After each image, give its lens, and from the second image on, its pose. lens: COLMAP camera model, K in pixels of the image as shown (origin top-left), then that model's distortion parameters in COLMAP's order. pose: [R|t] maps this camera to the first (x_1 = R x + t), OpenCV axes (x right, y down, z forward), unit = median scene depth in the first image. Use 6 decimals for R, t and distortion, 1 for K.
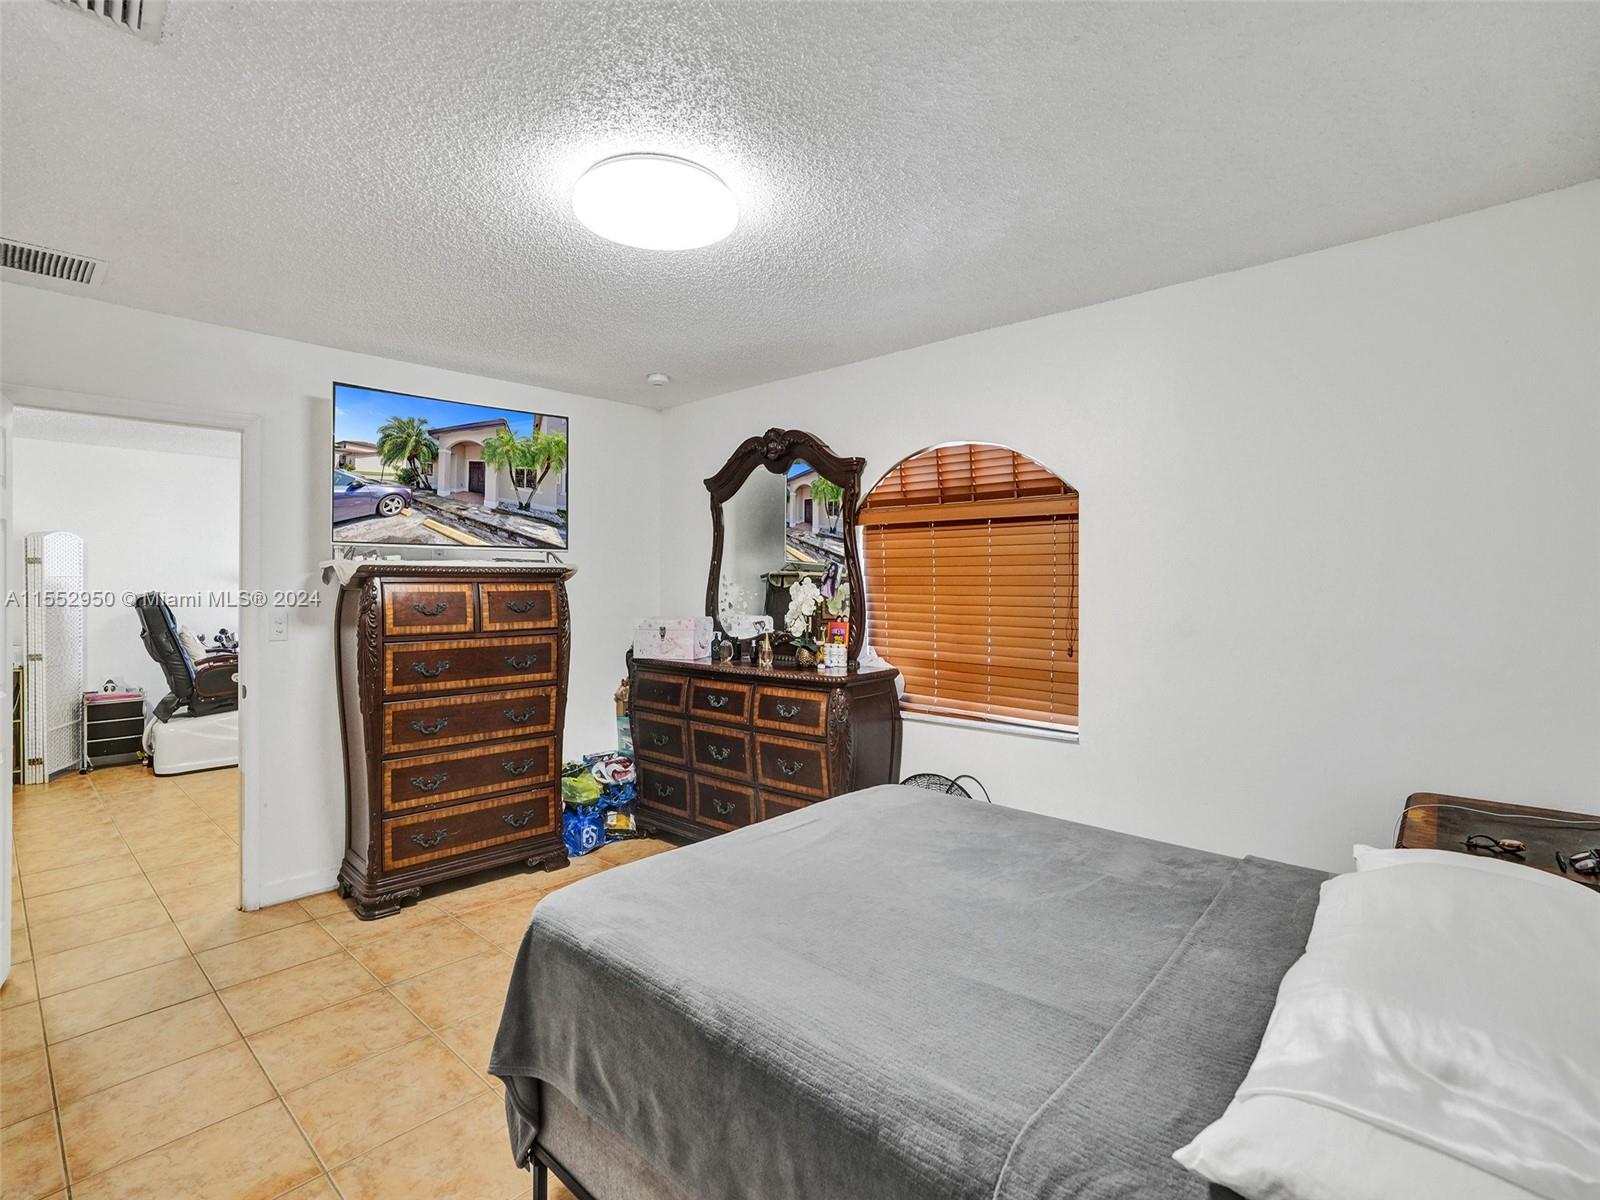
lens RADIAL K [[766.0, 0, 822.1], [0, 766.0, 592.0], [0, 0, 1]] dist [-0.061061, 0.023364]
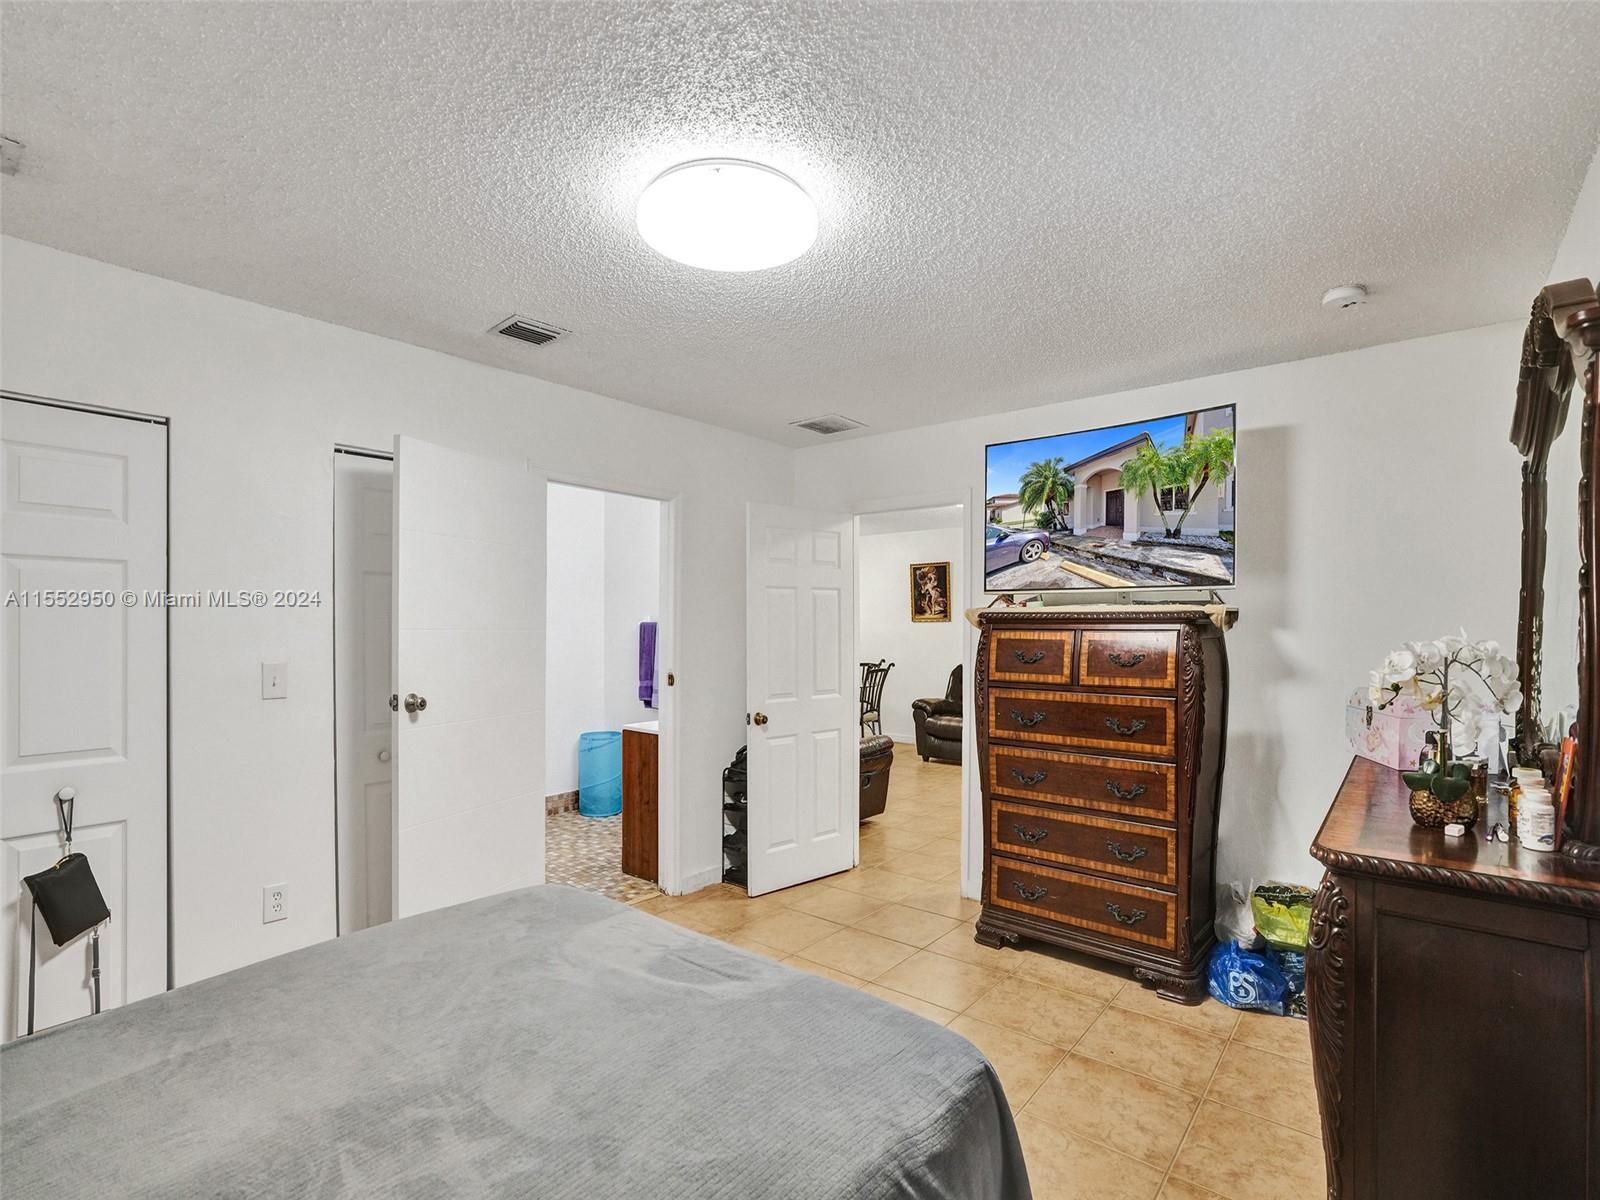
lens RADIAL K [[766.0, 0, 822.1], [0, 766.0, 592.0], [0, 0, 1]] dist [-0.061061, 0.023364]
pose [[0.063825, -0.014300, -0.997859, 0.422341], [0.007911, 0.999873, -0.013823, -0.046822], [0.997930, -0.007011, 0.063930, 0.634384]]
